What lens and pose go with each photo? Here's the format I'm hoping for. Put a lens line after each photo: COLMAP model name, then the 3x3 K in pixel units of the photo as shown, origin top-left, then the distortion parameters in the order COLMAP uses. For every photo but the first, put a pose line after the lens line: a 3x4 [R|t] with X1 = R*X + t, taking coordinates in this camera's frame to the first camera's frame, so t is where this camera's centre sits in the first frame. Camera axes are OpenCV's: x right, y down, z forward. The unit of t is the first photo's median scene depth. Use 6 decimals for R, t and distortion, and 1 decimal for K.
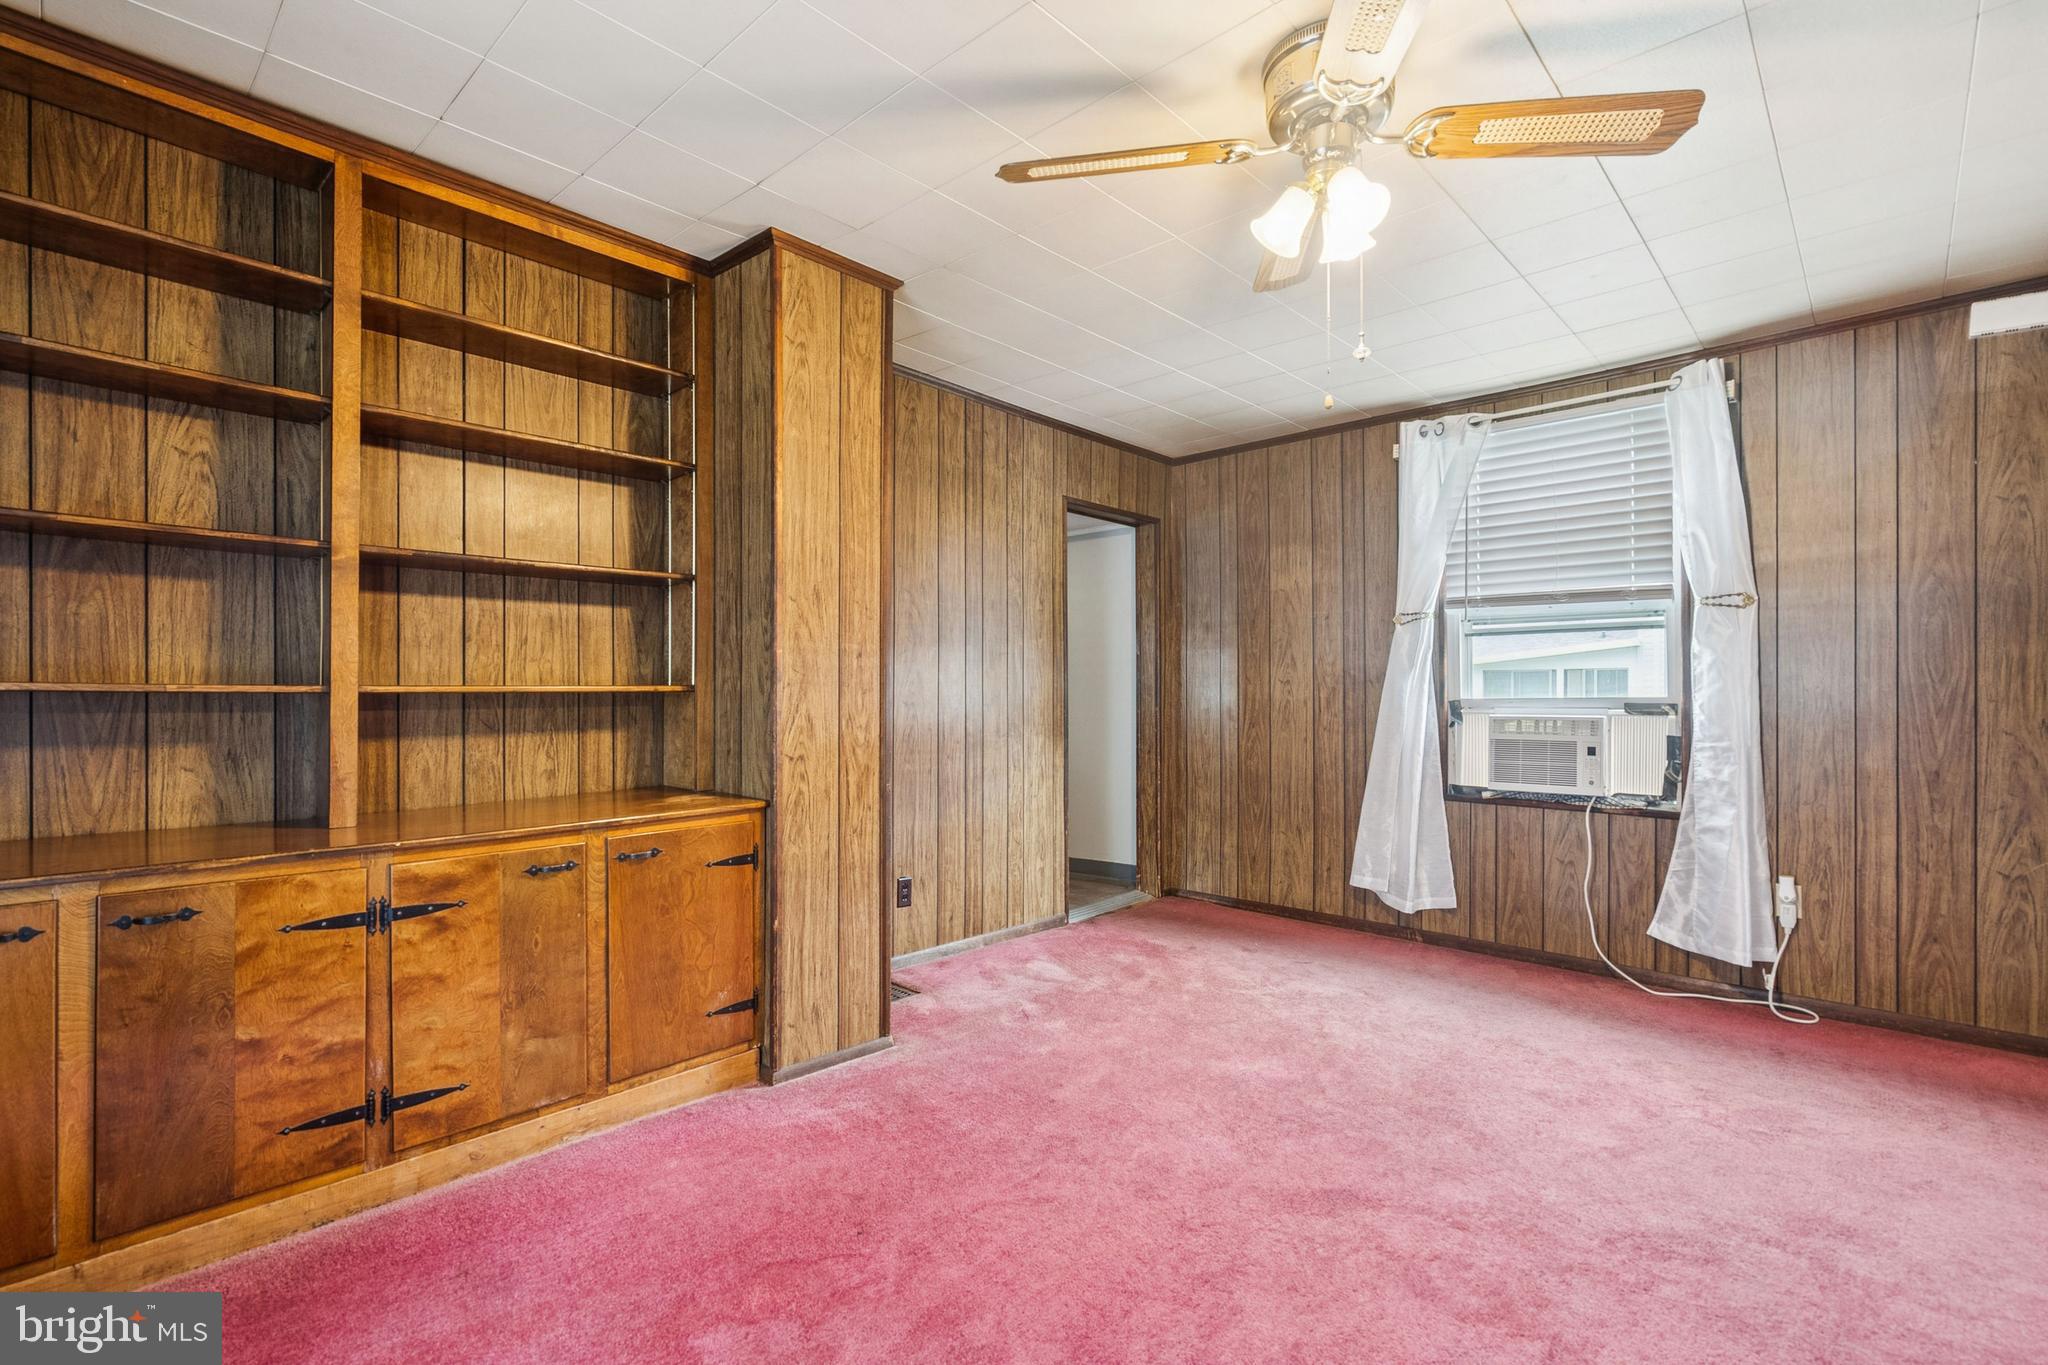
lens RADIAL K [[930.7, 0, 1024.8], [0, 930.7, 698.9], [0, 0, 1]] dist [-0.000758, -0.000316]
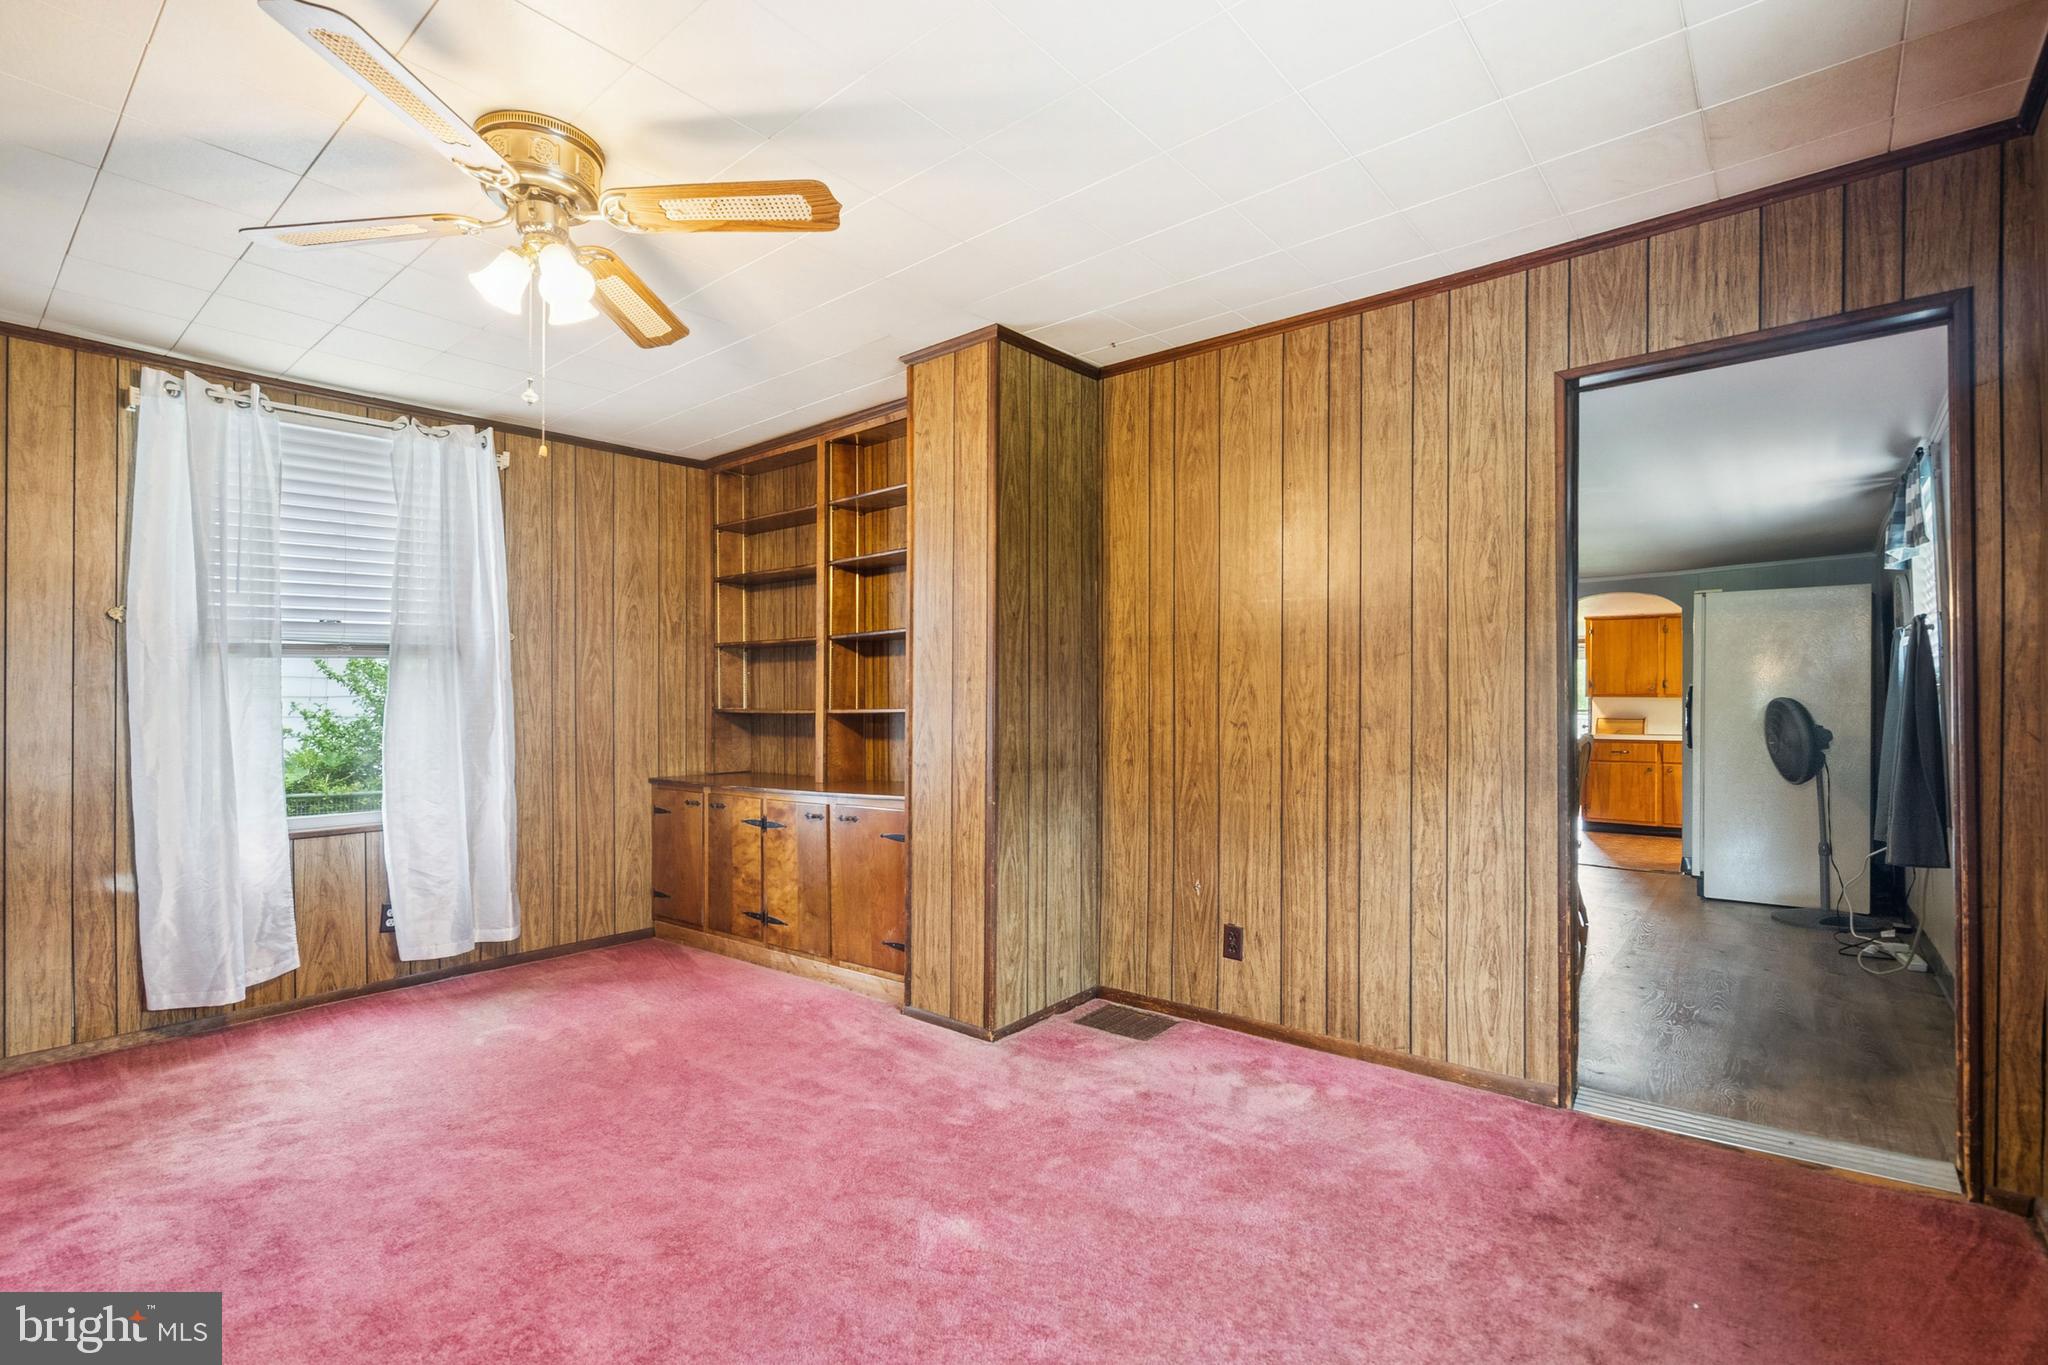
lens RADIAL K [[947.0, 0, 1020.1], [0, 947.0, 710.7], [0, 0, 1]] dist [0.000232, 0.000035]
pose [[0.061905, 0.000012, -0.998082, 0.908822], [-0.000059, 1.000000, 0.000008, -0.008521], [0.998082, 0.000059, 0.061905, 0.925485]]
